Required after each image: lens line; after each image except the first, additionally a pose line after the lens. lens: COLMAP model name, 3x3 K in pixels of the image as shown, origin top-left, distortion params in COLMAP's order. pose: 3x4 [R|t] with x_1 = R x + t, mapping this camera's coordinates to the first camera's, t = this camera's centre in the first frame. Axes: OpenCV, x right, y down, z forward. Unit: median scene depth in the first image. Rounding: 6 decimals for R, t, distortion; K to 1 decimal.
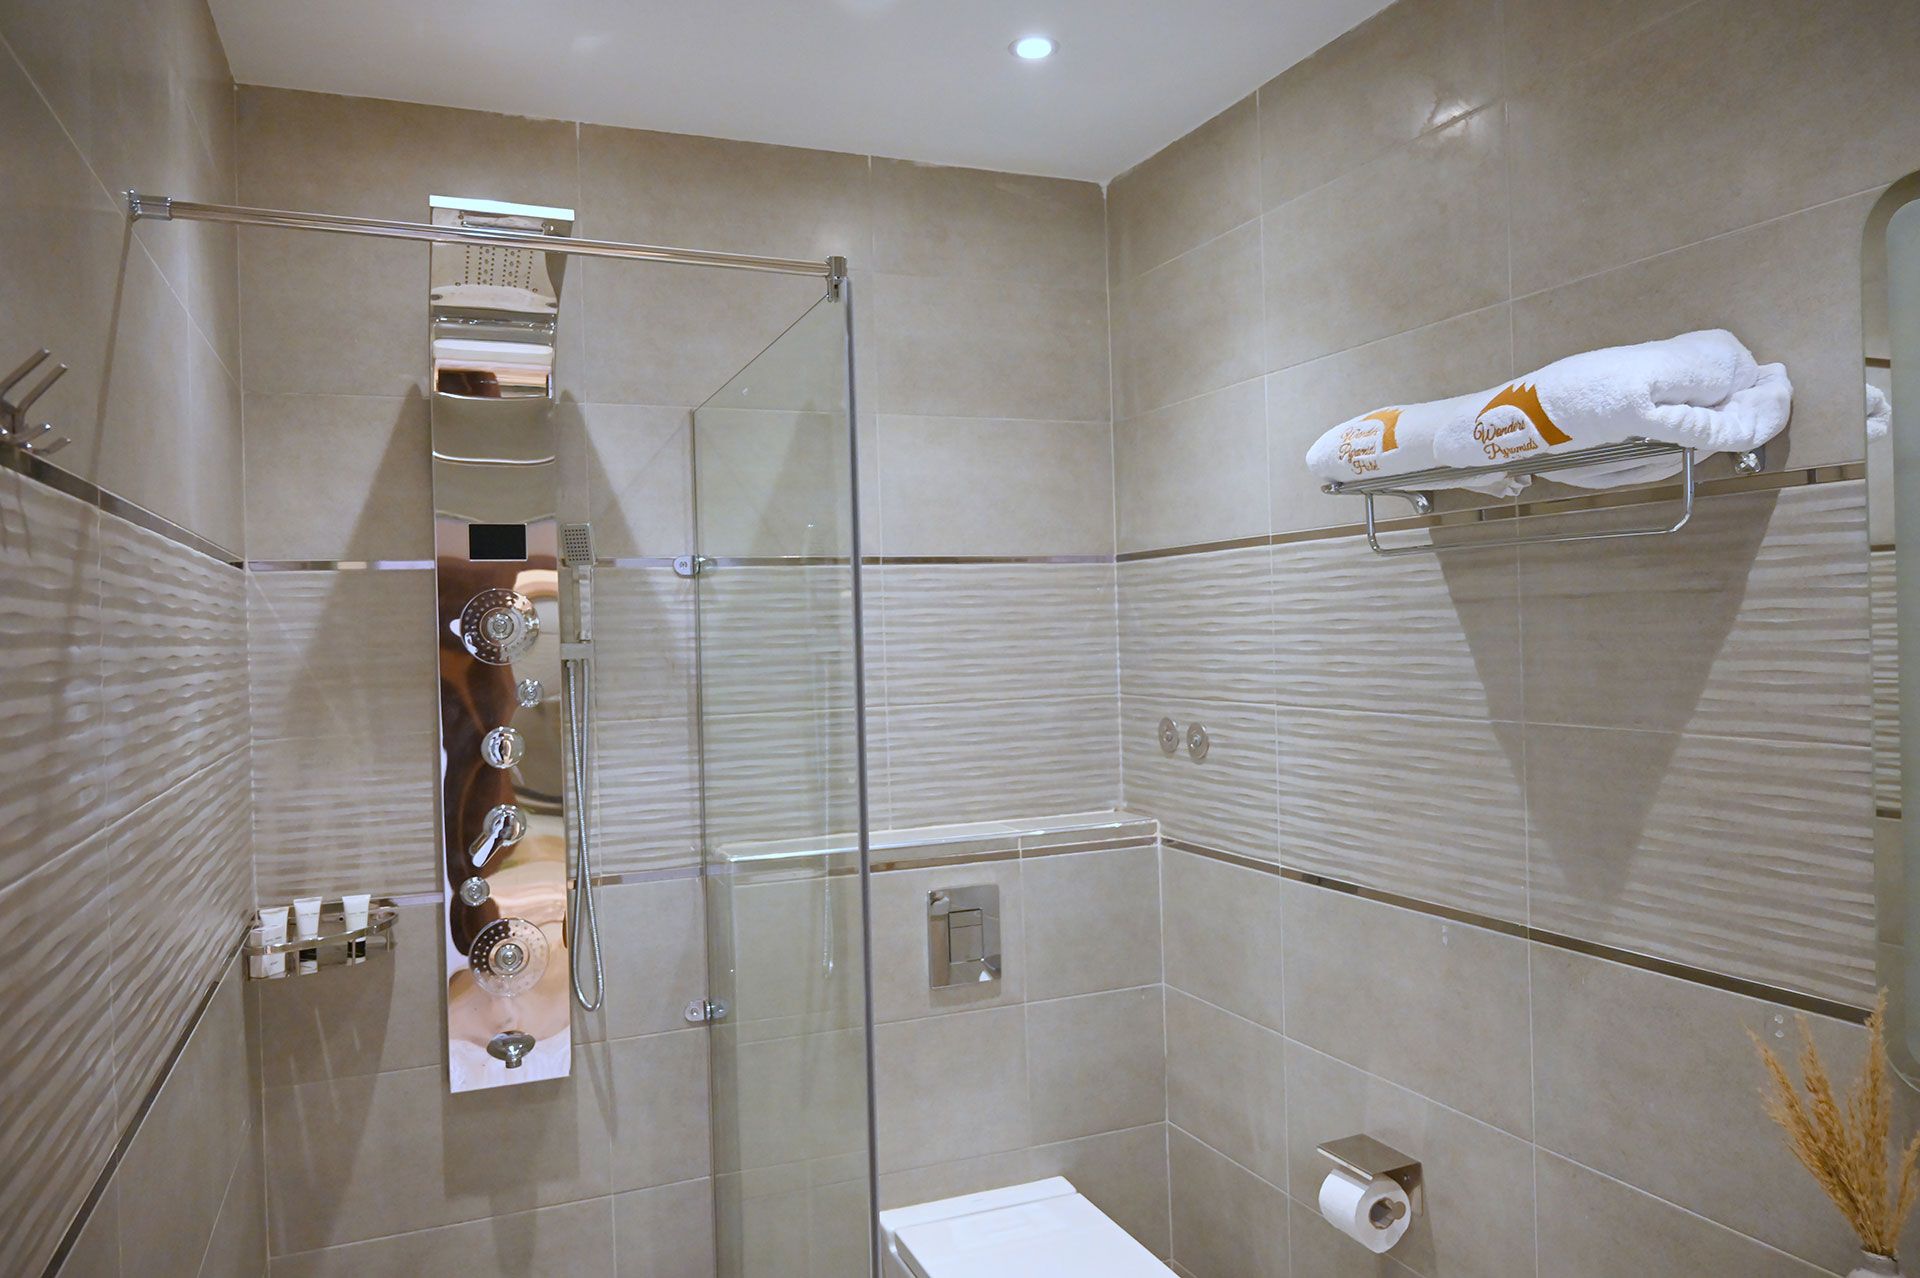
lens RADIAL K [[1372.3, 0, 990.8], [0, 1372.3, 640.3], [0, 0, 1]] dist [-0.010875, 0.004035]
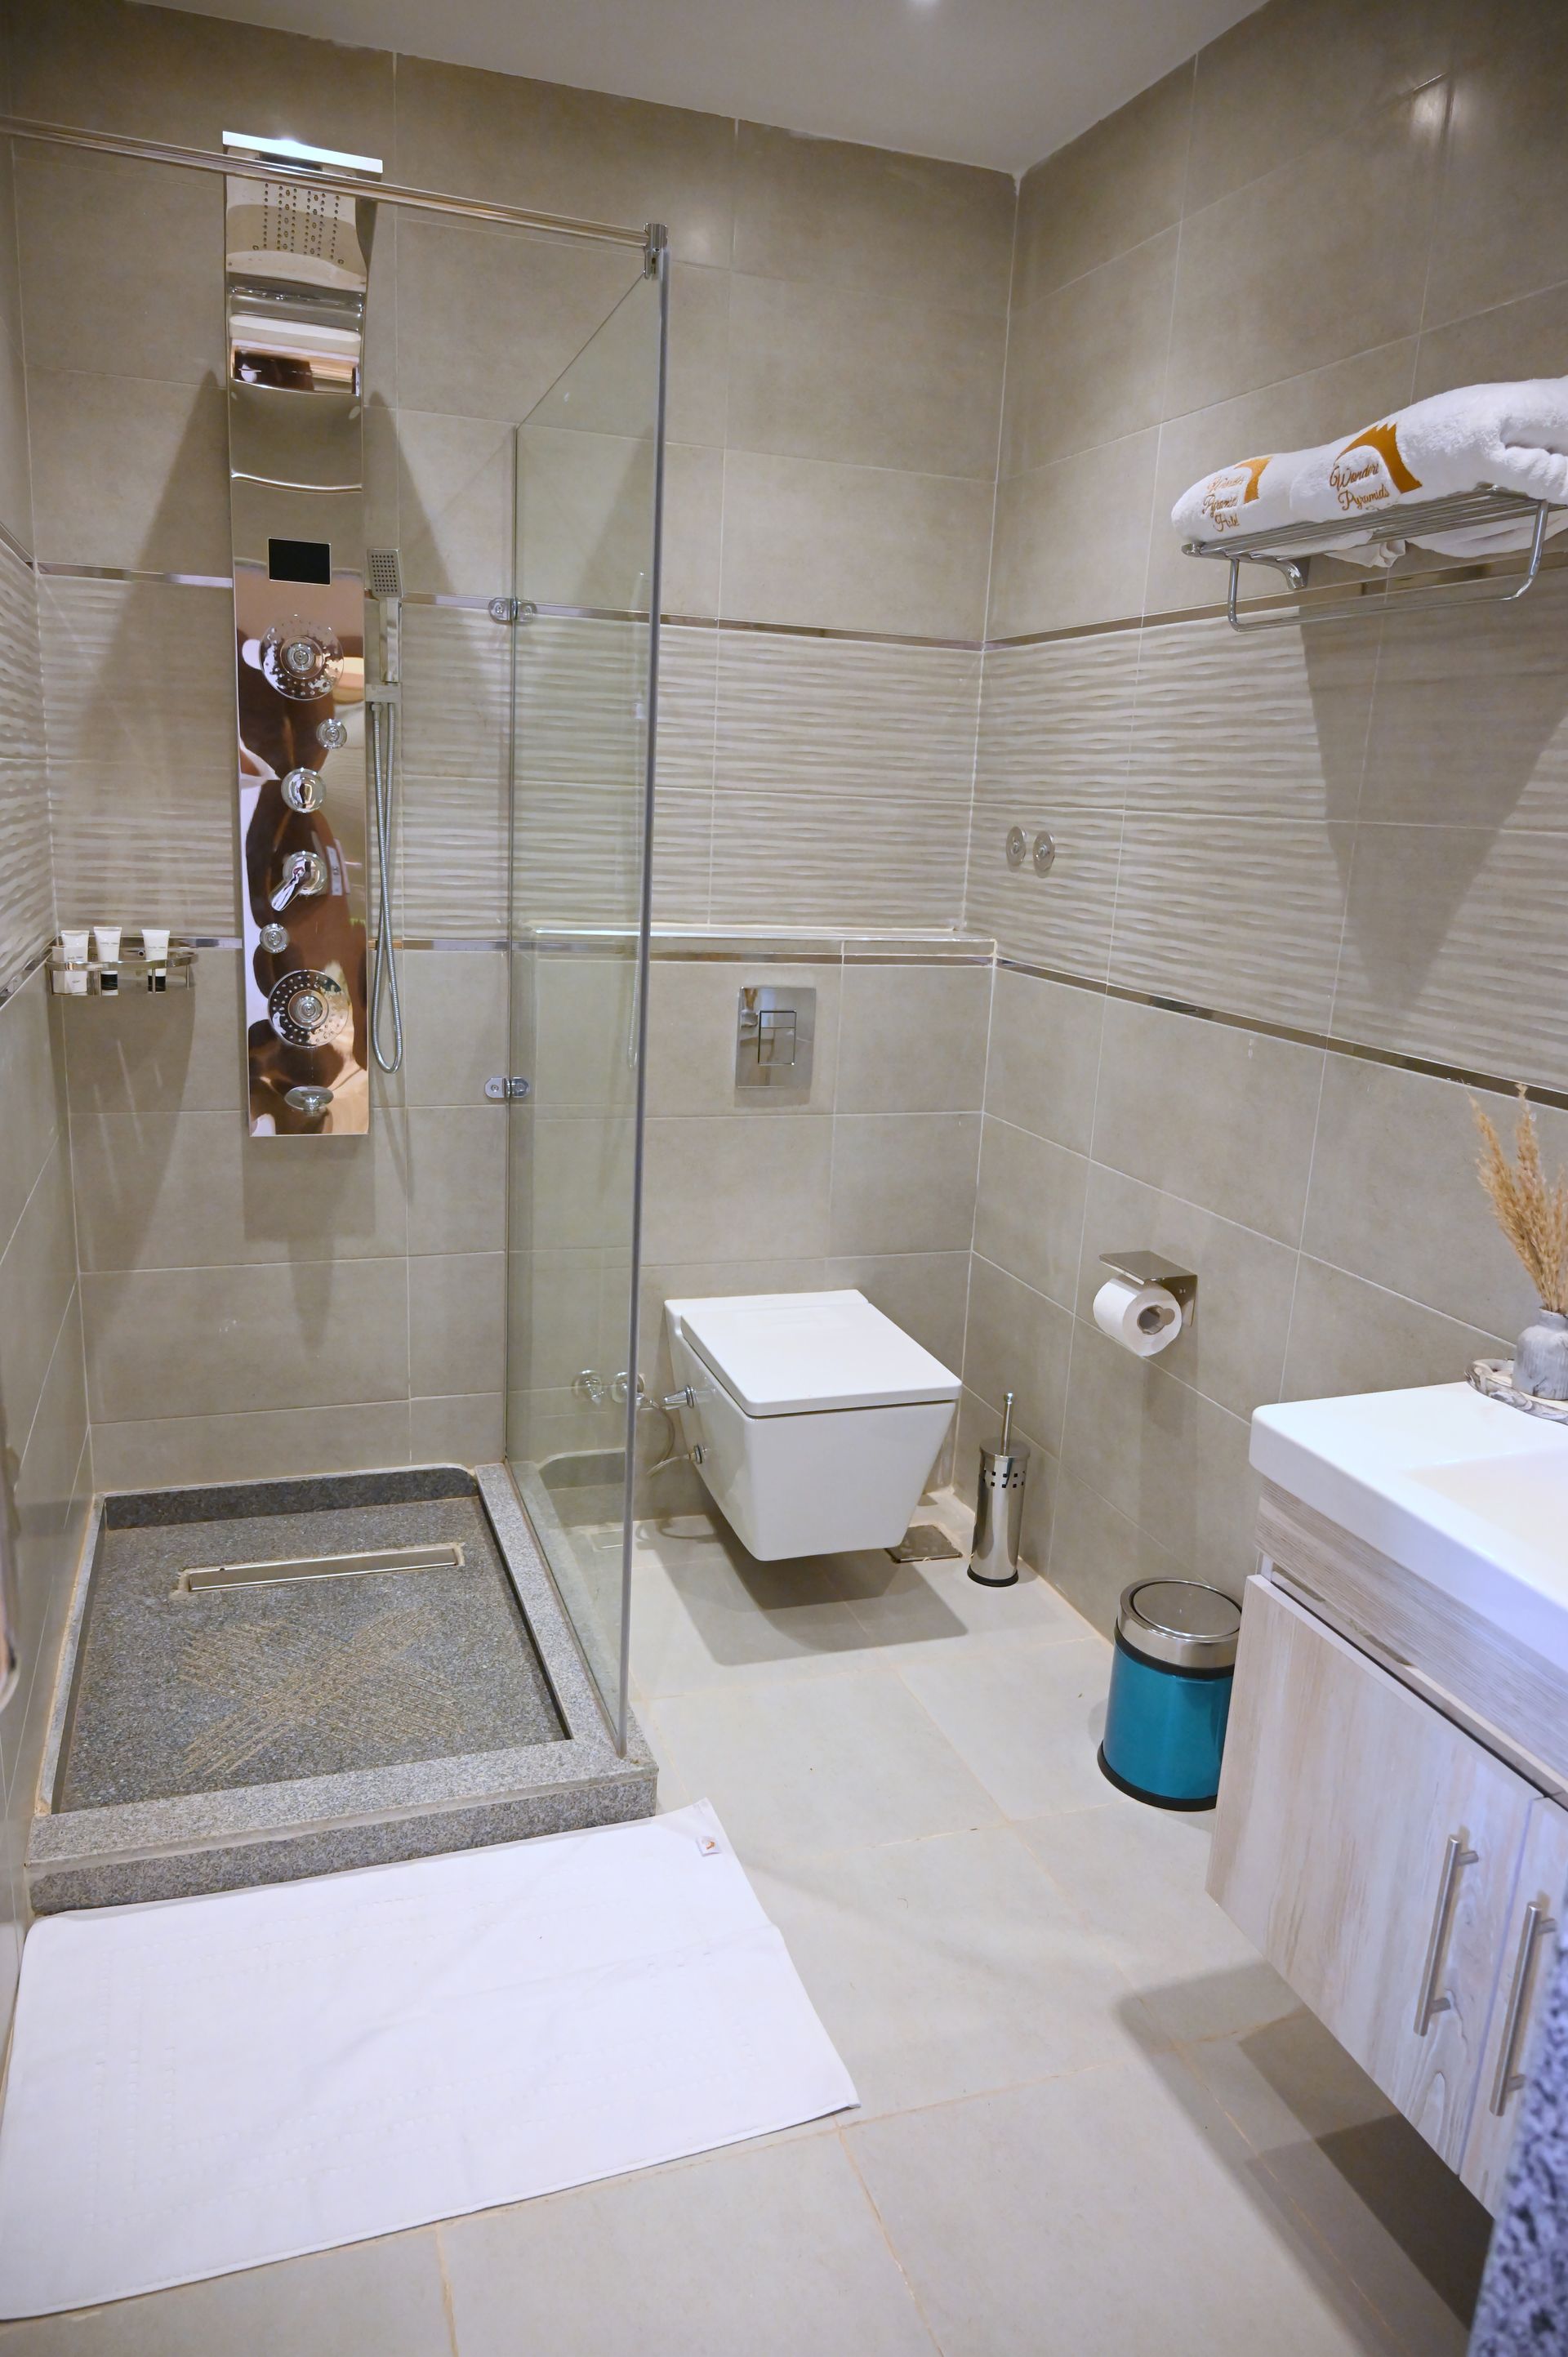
lens RADIAL K [[1558.7, 0, 771.7], [0, 1558.7, 1159.7], [0, 0, 1]] dist [-0.010638, 0.003552]
pose [[0.994688, 0.090713, -0.048647, 0.043880], [-0.076663, 0.968244, 0.237963, 0.043975], [0.068688, -0.232970, 0.970055, -0.088071]]
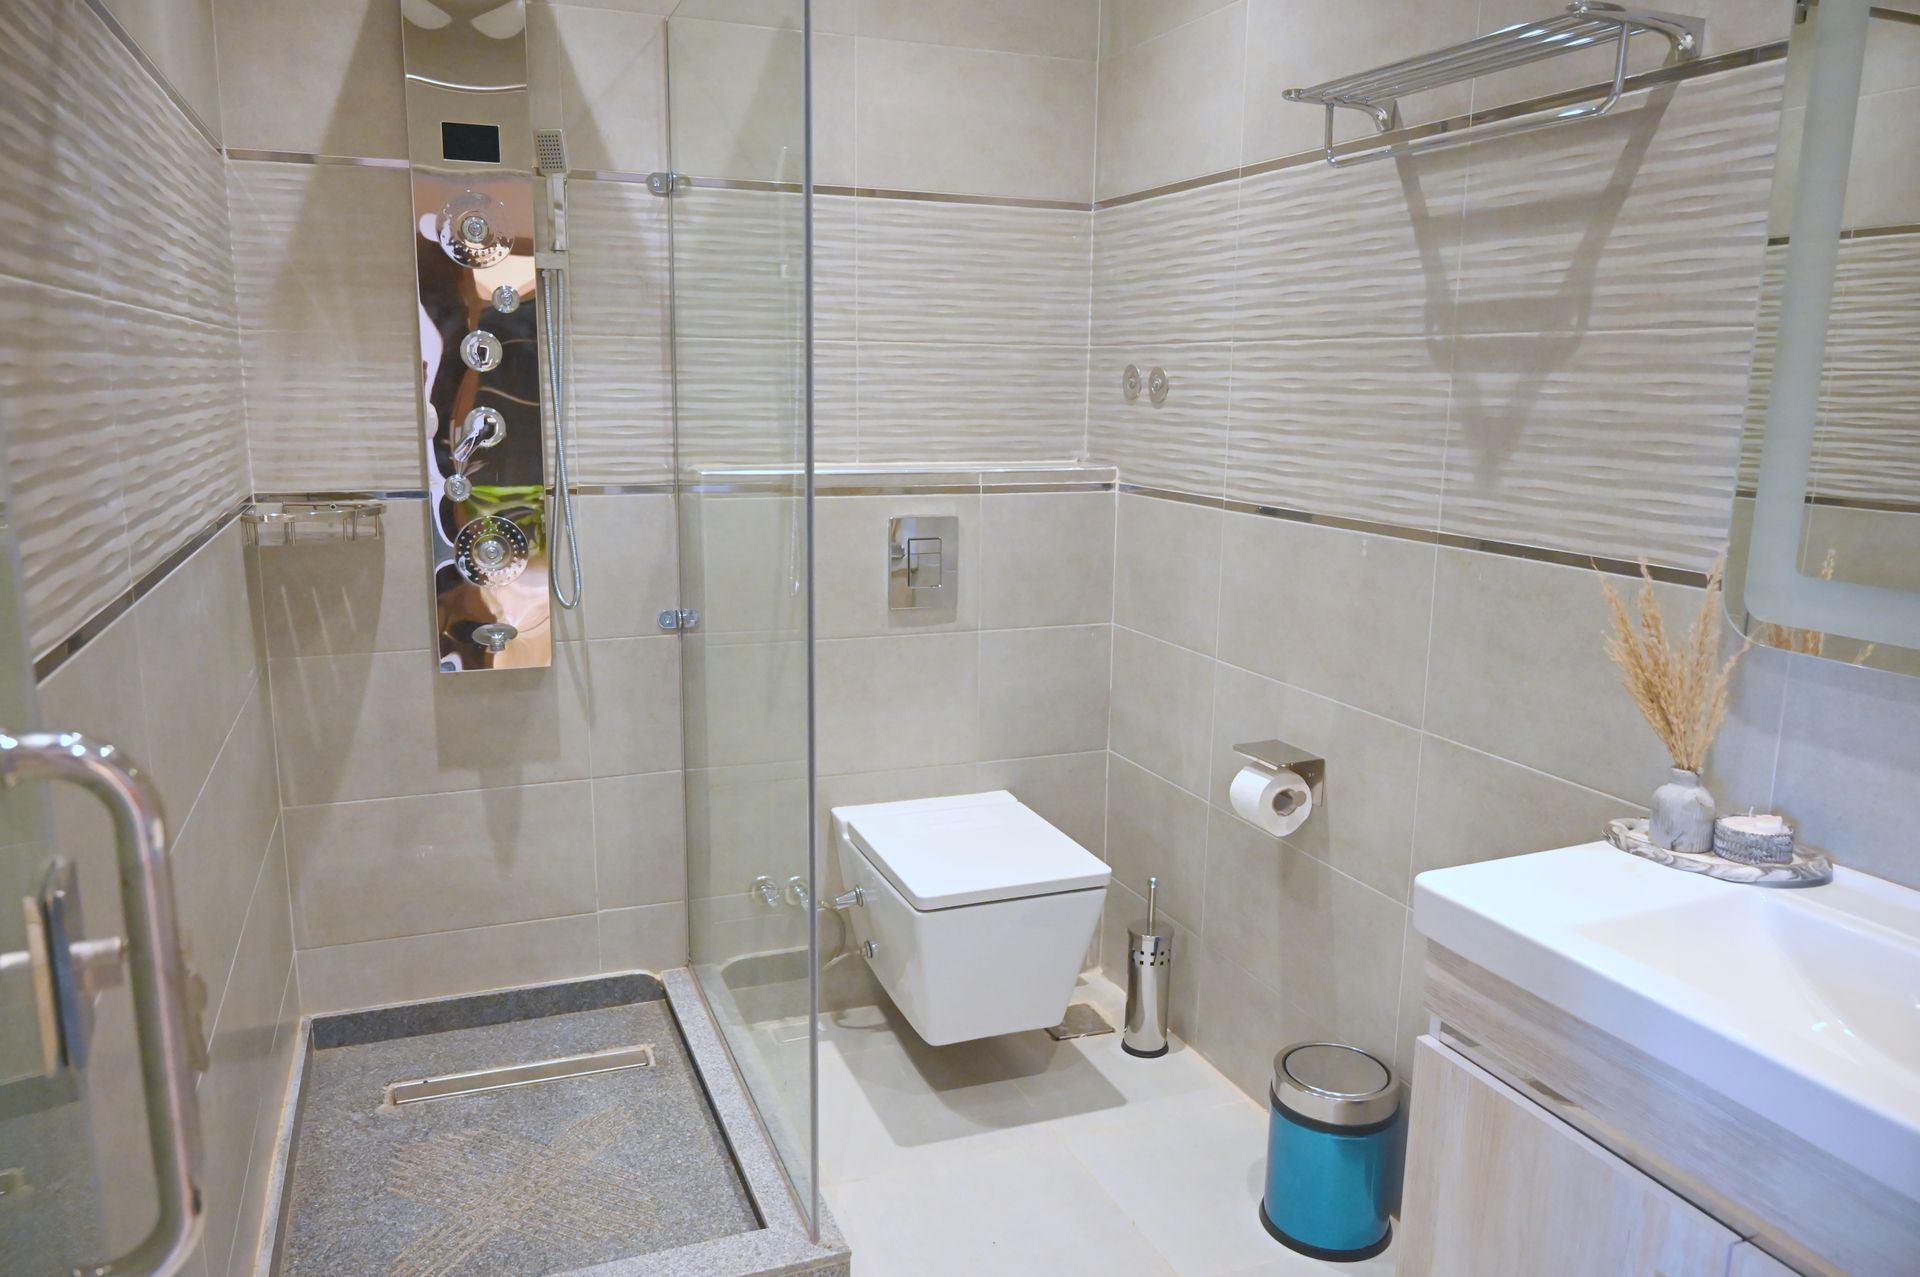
lens RADIAL K [[1373.8, 0, 960.7], [0, 1373.8, 625.2], [0, 0, 1]] dist [-0.009402, -0.000794]
pose [[0.998869, 0.045608, -0.013411, 0.028994], [-0.042154, 0.980165, 0.193650, 0.064707], [0.021977, -0.192866, 0.980979, -0.047916]]
